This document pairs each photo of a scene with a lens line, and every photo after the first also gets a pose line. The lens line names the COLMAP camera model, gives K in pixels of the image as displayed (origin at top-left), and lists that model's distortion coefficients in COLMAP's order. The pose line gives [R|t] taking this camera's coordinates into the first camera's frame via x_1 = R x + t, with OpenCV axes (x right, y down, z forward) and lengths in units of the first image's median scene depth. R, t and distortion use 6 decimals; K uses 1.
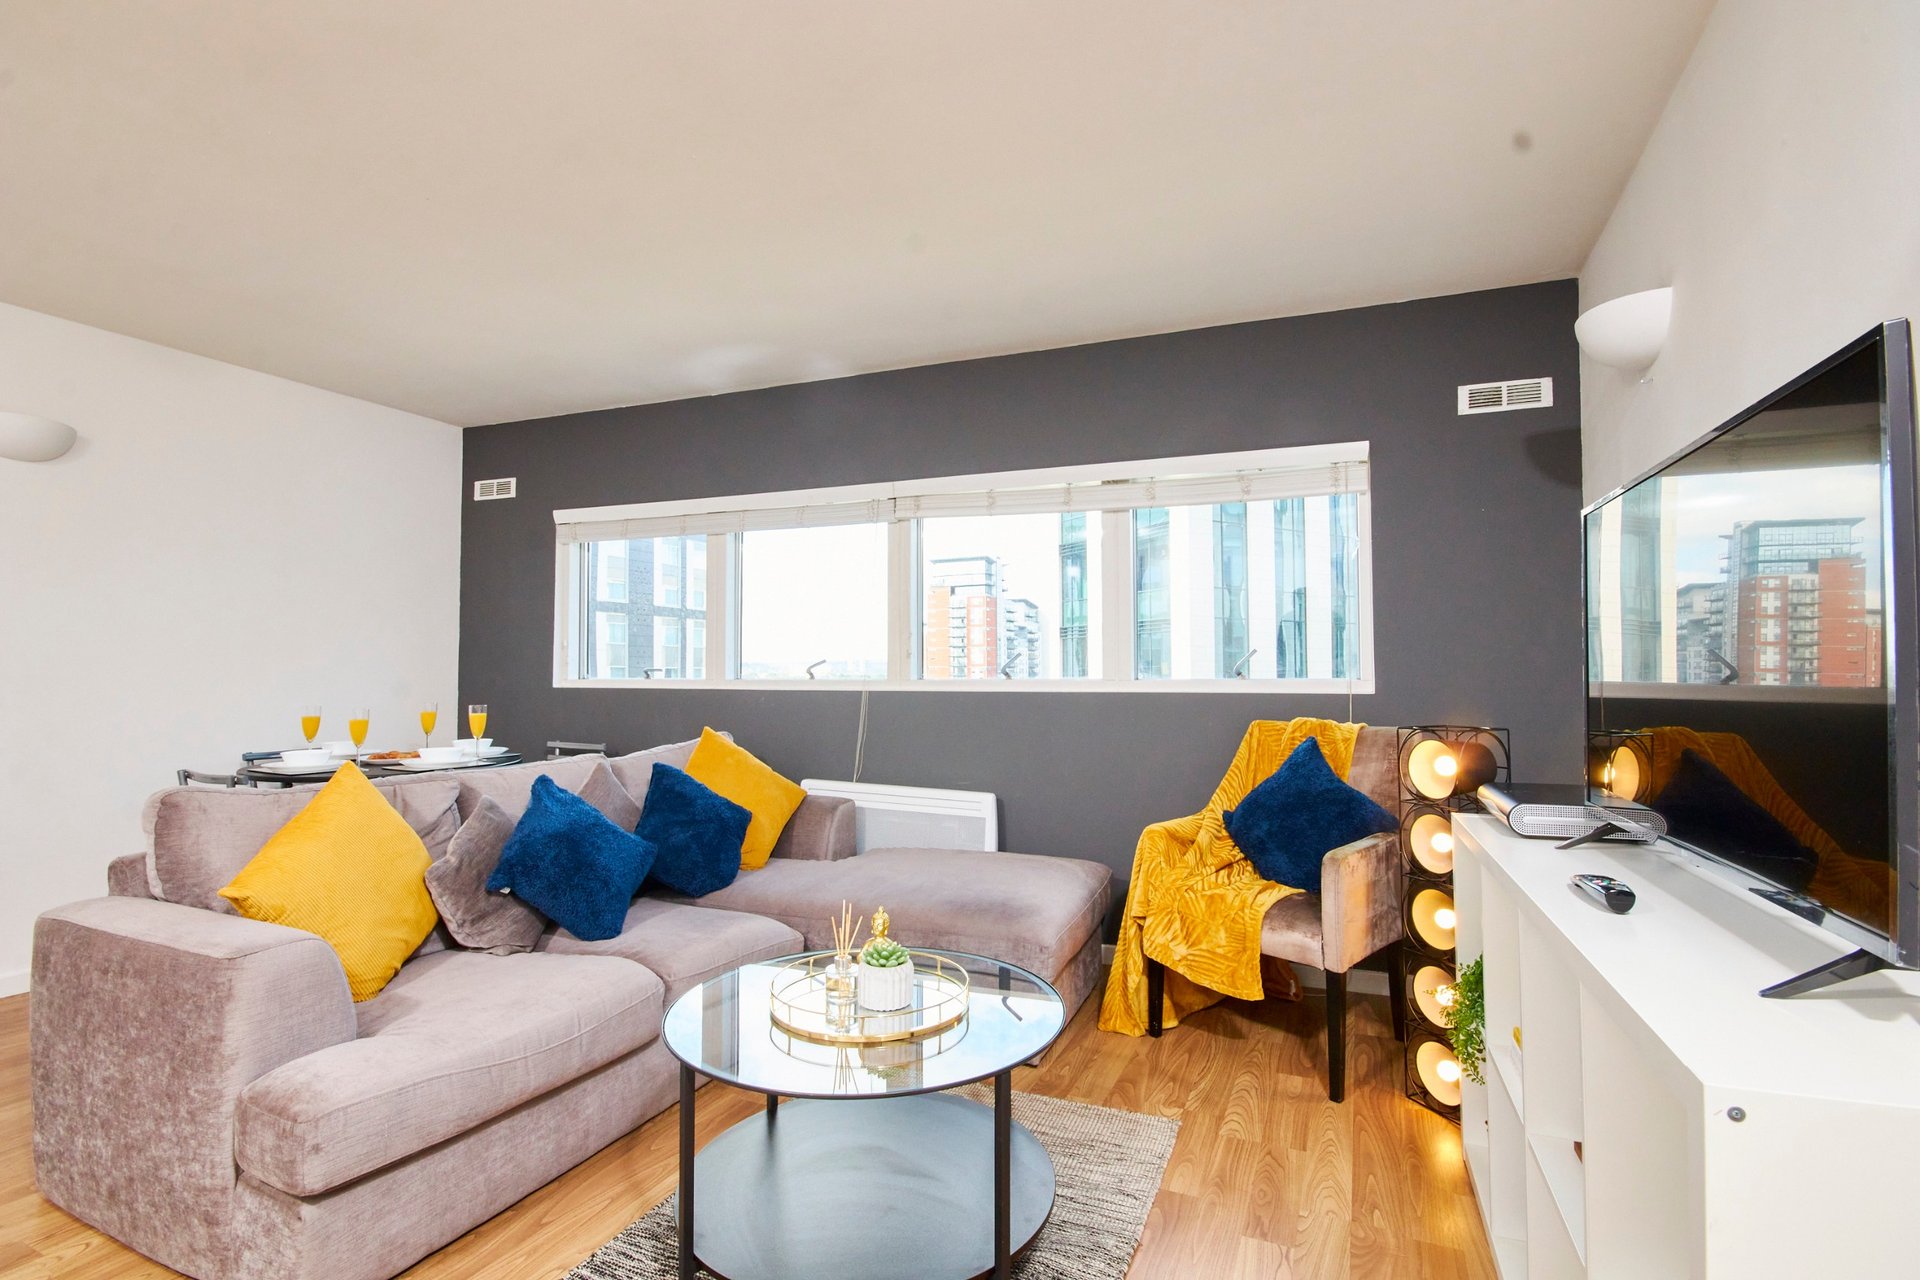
lens RADIAL K [[876.4, 0, 964.0], [0, 876.4, 656.5], [0, 0, 1]] dist [-0.001109, -0.001797]
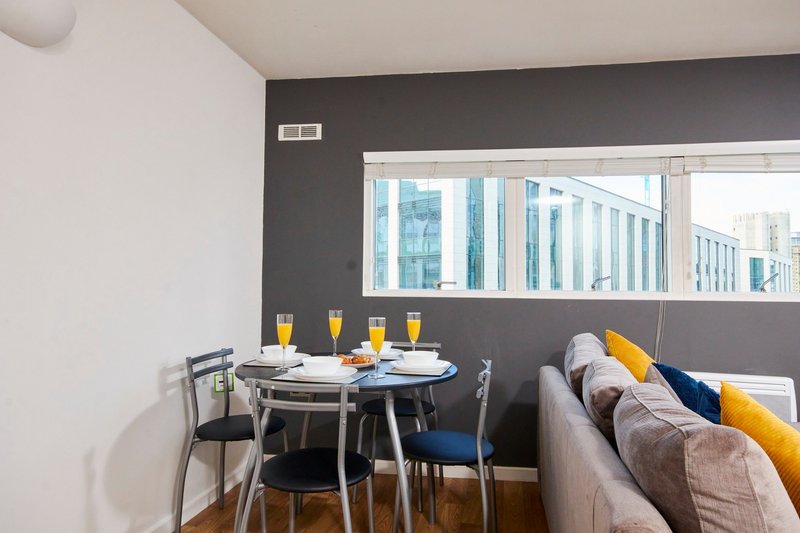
lens RADIAL K [[566.0, 0, 398.0], [0, 566.0, 267.7], [0, 0, 1]] dist [0.008406, 0.002684]
pose [[0.976234, 0.014556, 0.216229, -0.886701], [-0.012051, 0.999844, -0.012901, 0.006608], [-0.216383, 0.009988, 0.976257, 0.327392]]
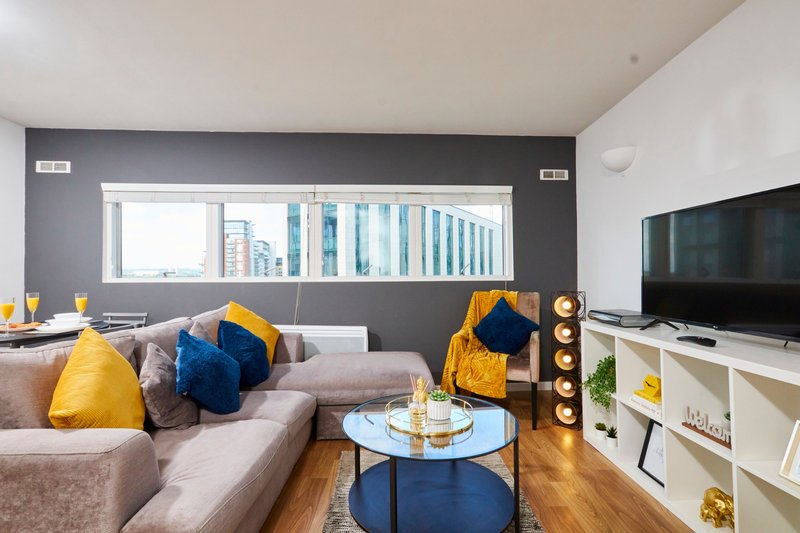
lens RADIAL K [[377.2, 0, 395.9], [0, 377.2, 274.3], [0, 0, 1]] dist [-0.004322, 0.005192]
pose [[0.915002, -0.004321, 0.403427, -0.347282], [-0.003393, 0.999825, 0.018404, 0.003113], [-0.403436, -0.018208, 0.914827, 0.088633]]
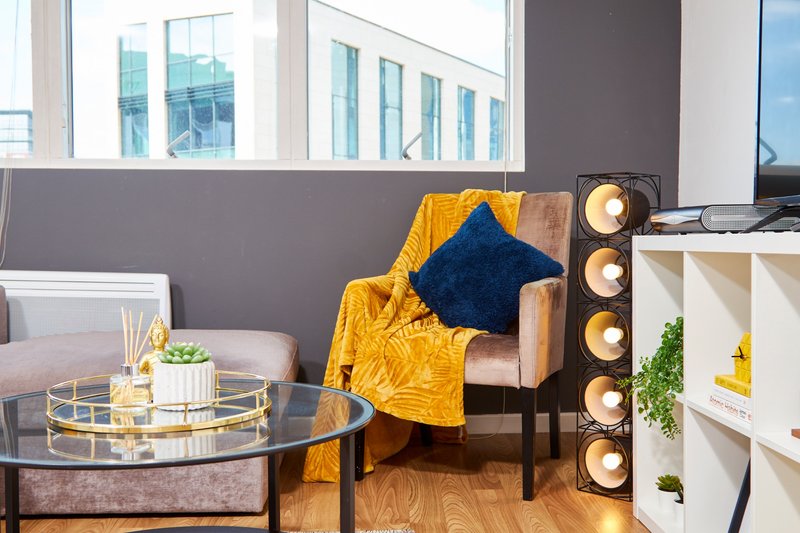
lens RADIAL K [[864.0, 0, 398.6], [0, 864.0, 271.3], [0, 0, 1]] dist [-0.008707, 0.000000]
pose [[0.907438, -0.010681, 0.420050, -0.157223], [-0.012692, 0.998524, 0.052809, 0.119810], [-0.419994, -0.053252, 0.905963, 0.050809]]
